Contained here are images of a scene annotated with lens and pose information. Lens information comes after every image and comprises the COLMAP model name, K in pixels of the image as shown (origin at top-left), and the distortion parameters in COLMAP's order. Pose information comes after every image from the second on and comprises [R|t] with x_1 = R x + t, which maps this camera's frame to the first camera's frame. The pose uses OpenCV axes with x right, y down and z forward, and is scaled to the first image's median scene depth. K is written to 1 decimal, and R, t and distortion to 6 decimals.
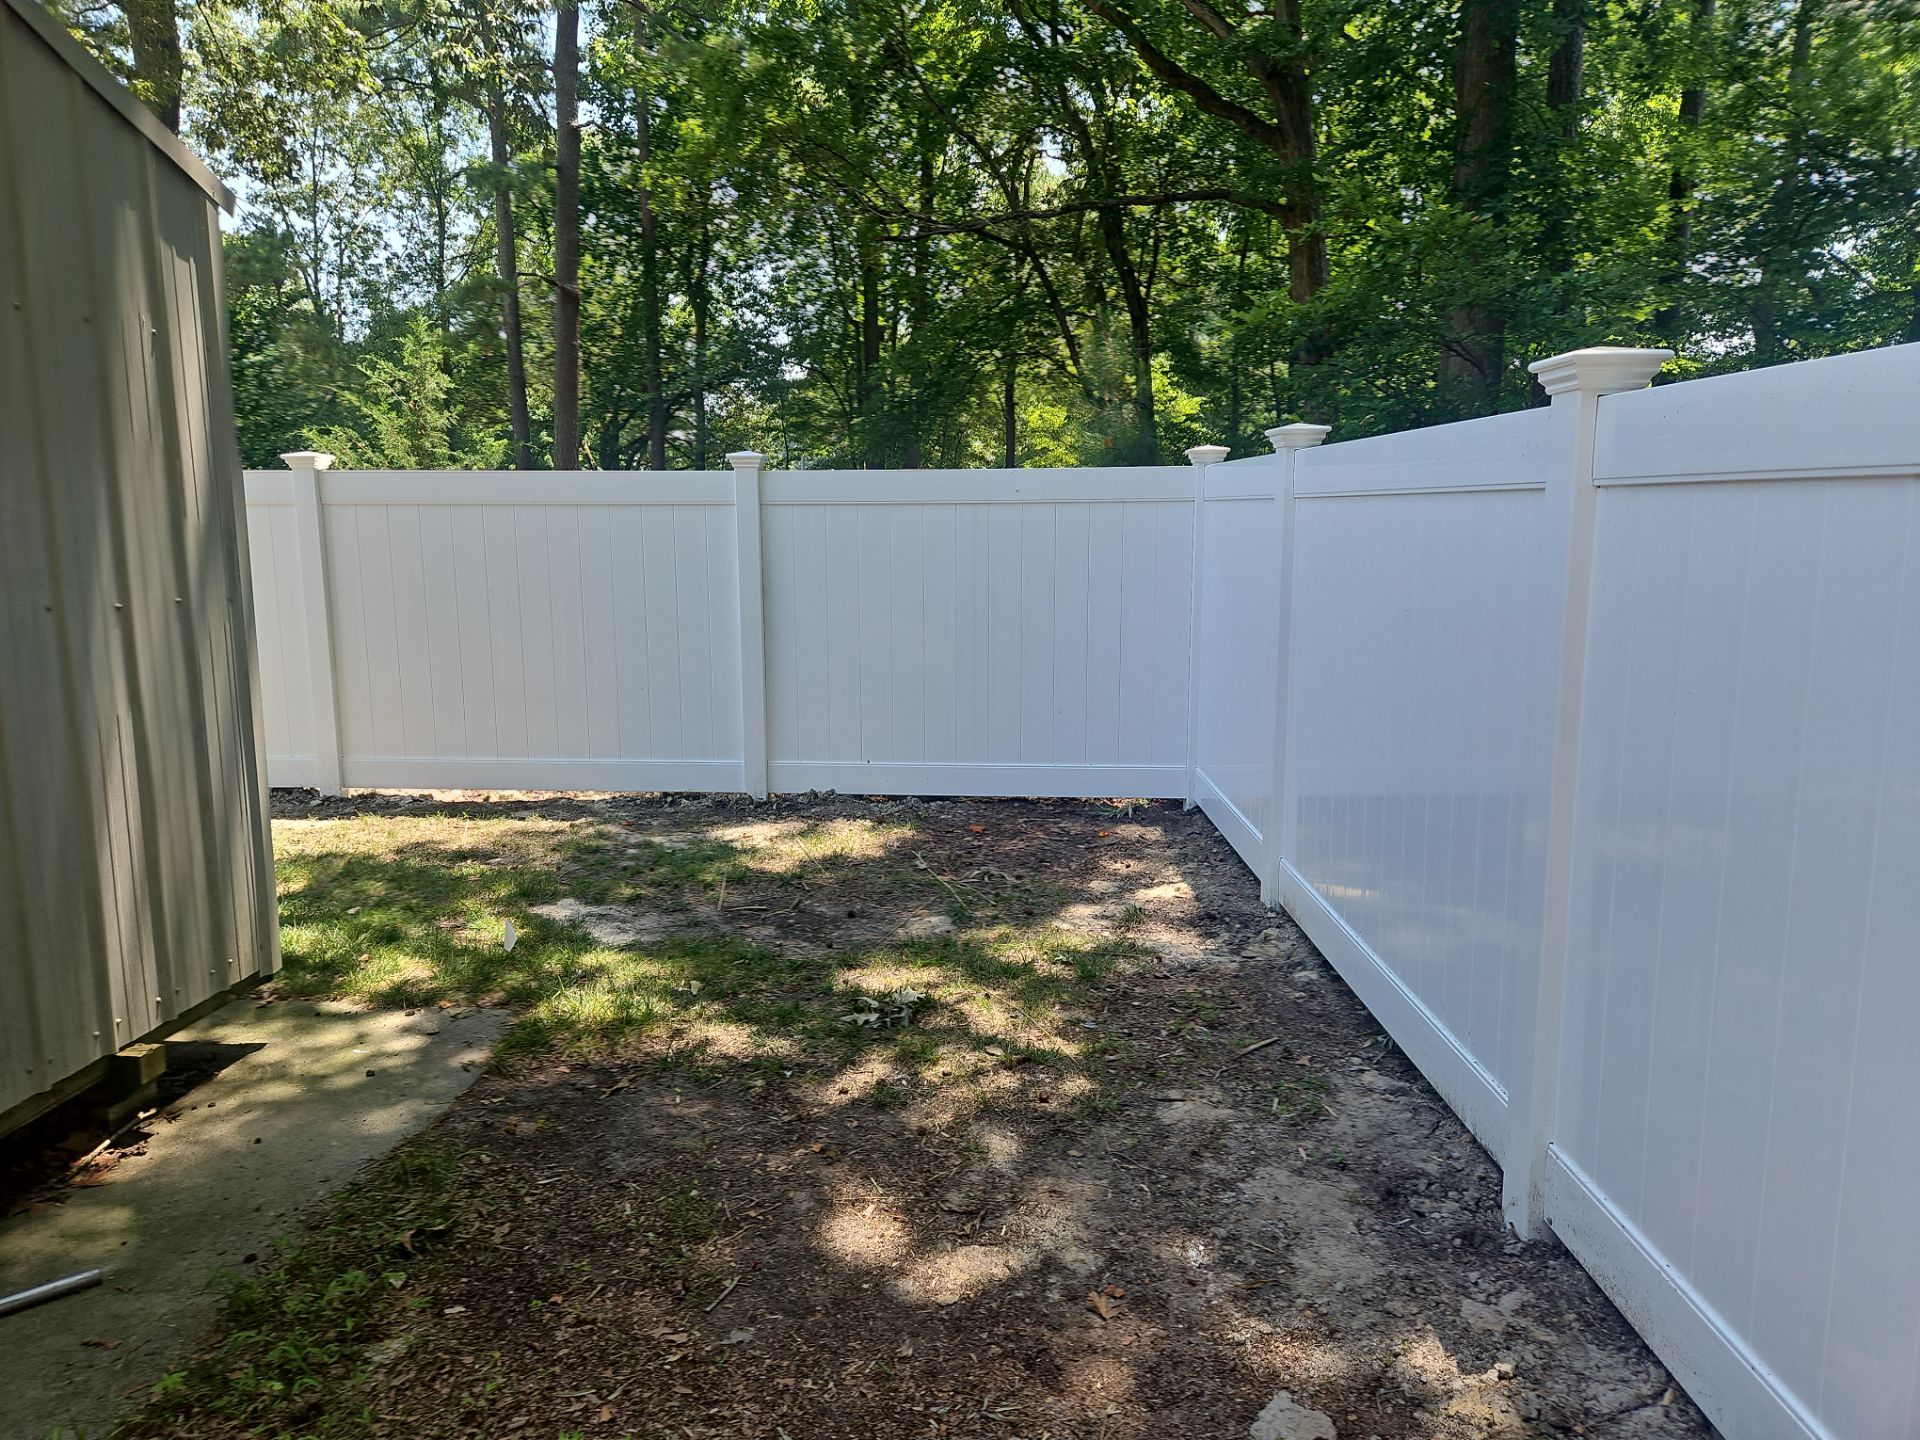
lens RADIAL K [[1337.7, 0, 954.4], [0, 1337.7, 726.8], [0, 0, 1]] dist [-0.000490, 0.001013]
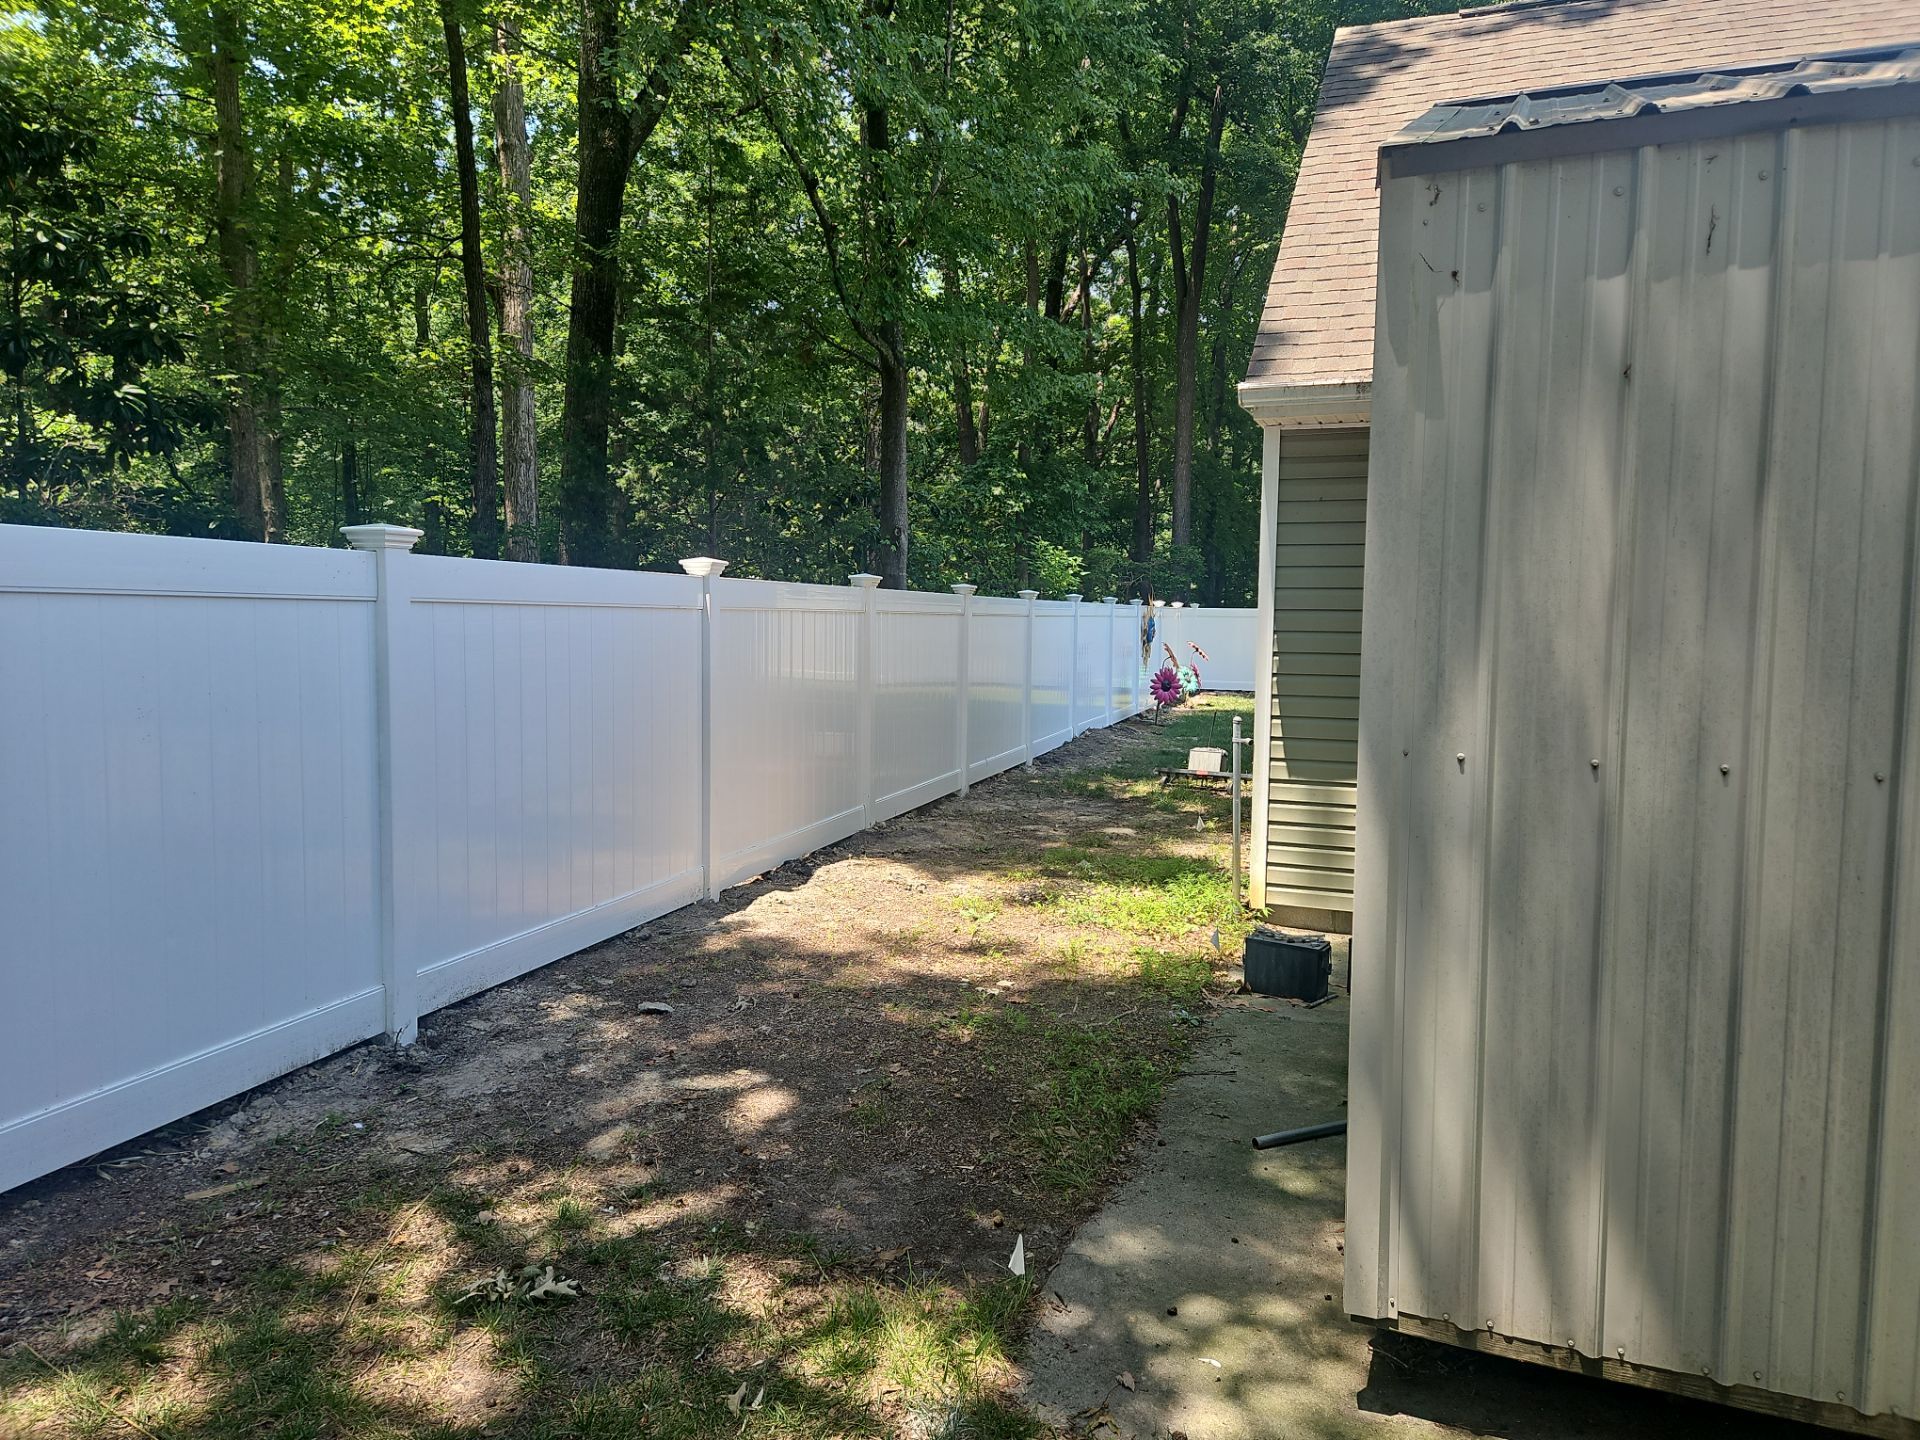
lens RADIAL K [[1268.1, 0, 958.2], [0, 1268.1, 712.4], [0, 0, 1]] dist [0.073066, -0.058276]
pose [[-0.958687, -0.035062, 0.282294, -0.503587], [0.032650, 0.972253, 0.231642, -0.277445], [-0.282583, 0.231289, -0.930942, 1.641719]]
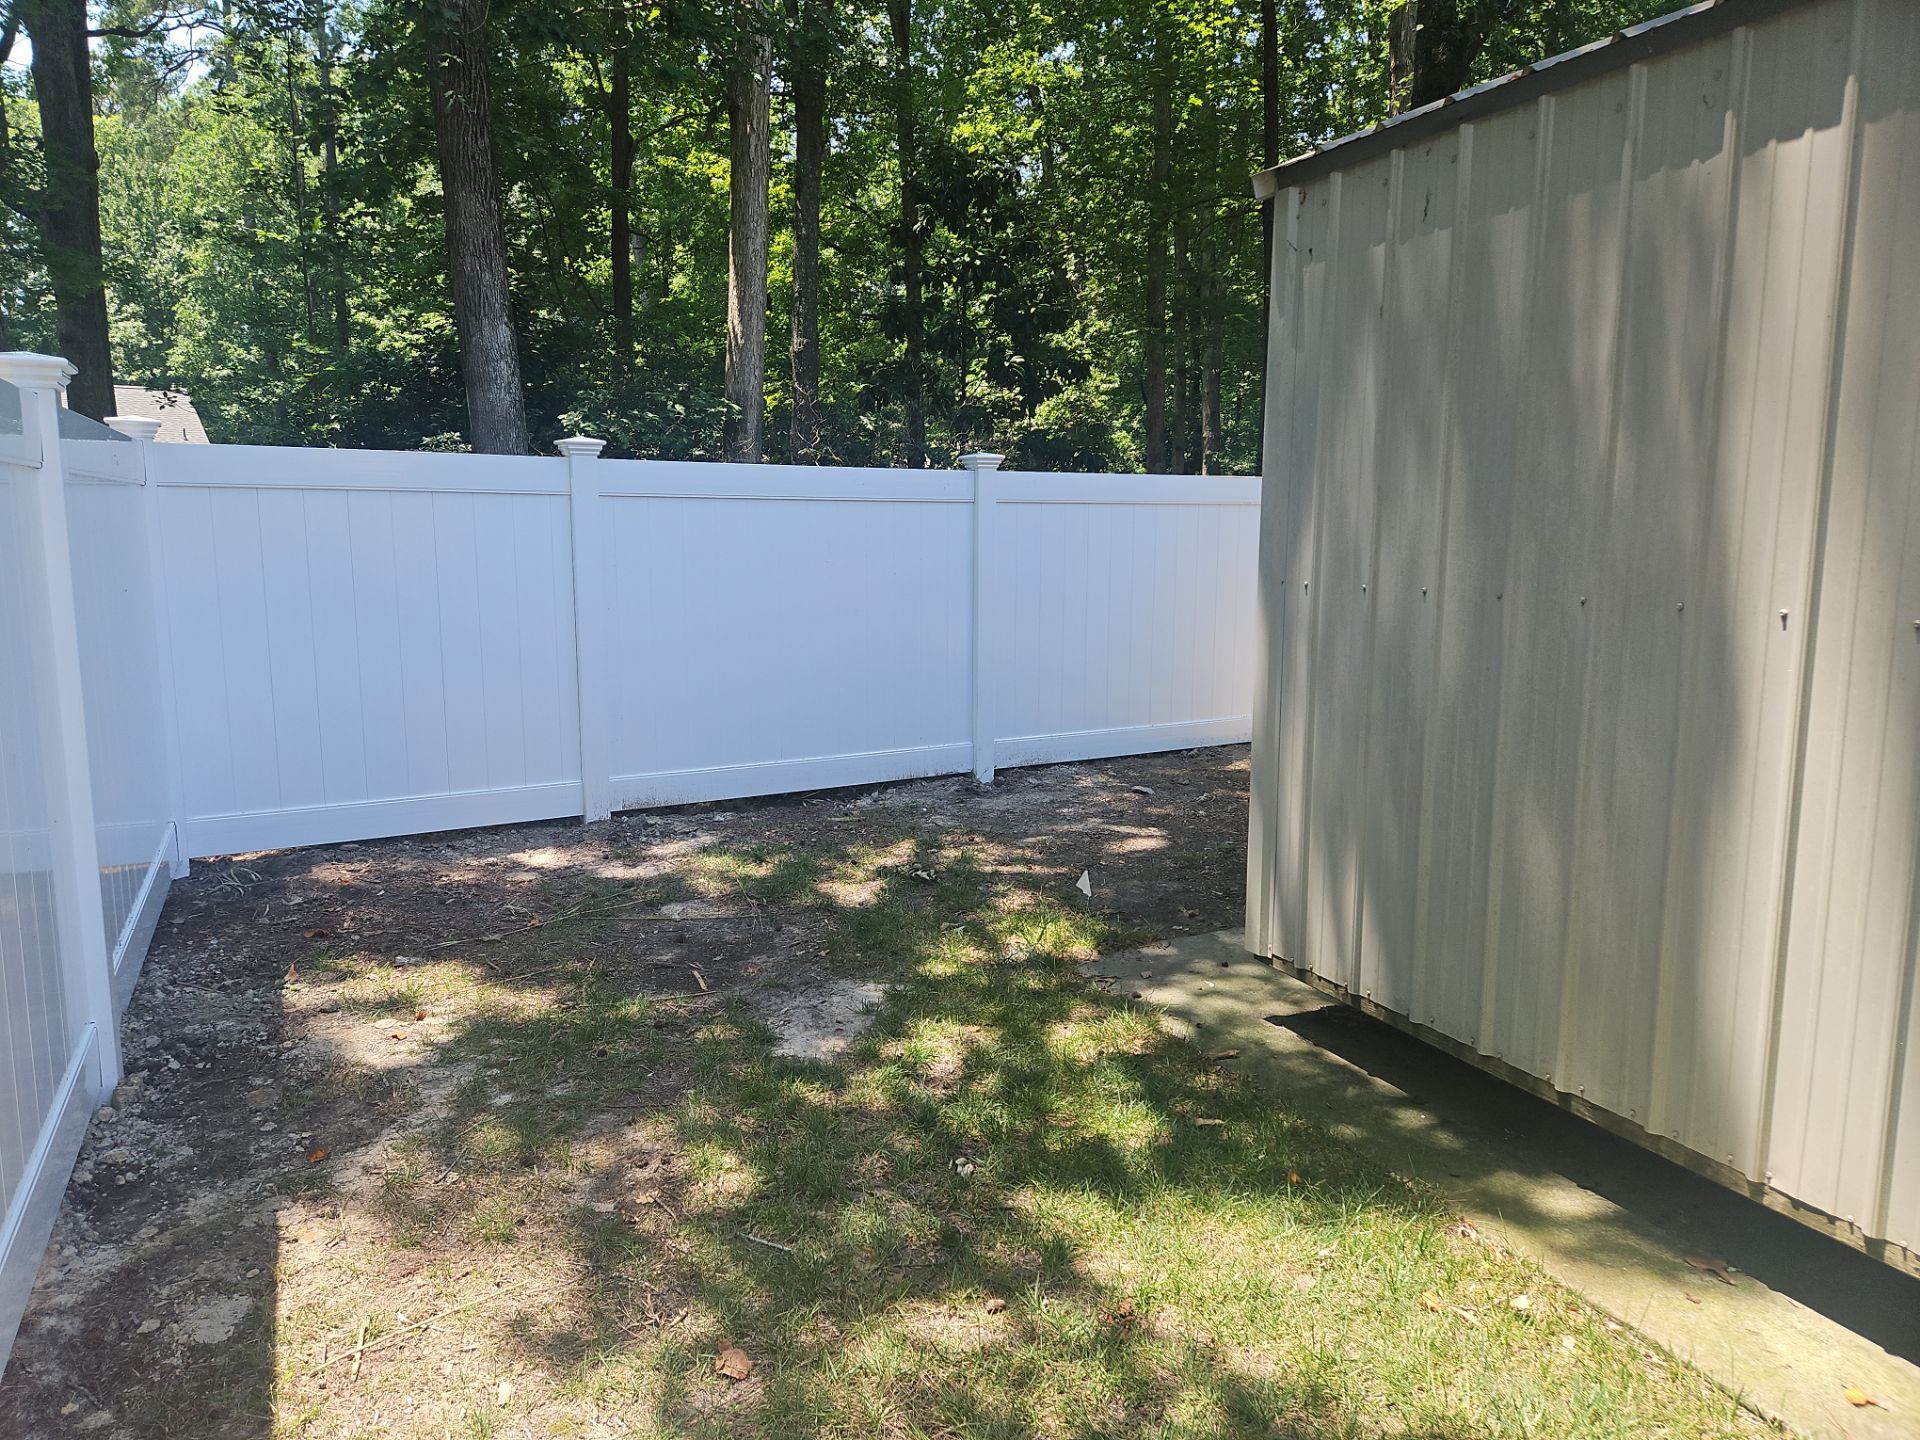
lens RADIAL K [[1268.1, 0, 955.2], [0, 1268.1, 716.9], [0, 0, 1]] dist [0.073066, -0.058276]
pose [[-0.528331, -0.133043, 0.838550, -1.220525], [0.134149, 0.962160, 0.237175, -0.263665], [-0.838374, 0.237798, -0.490491, 1.683288]]
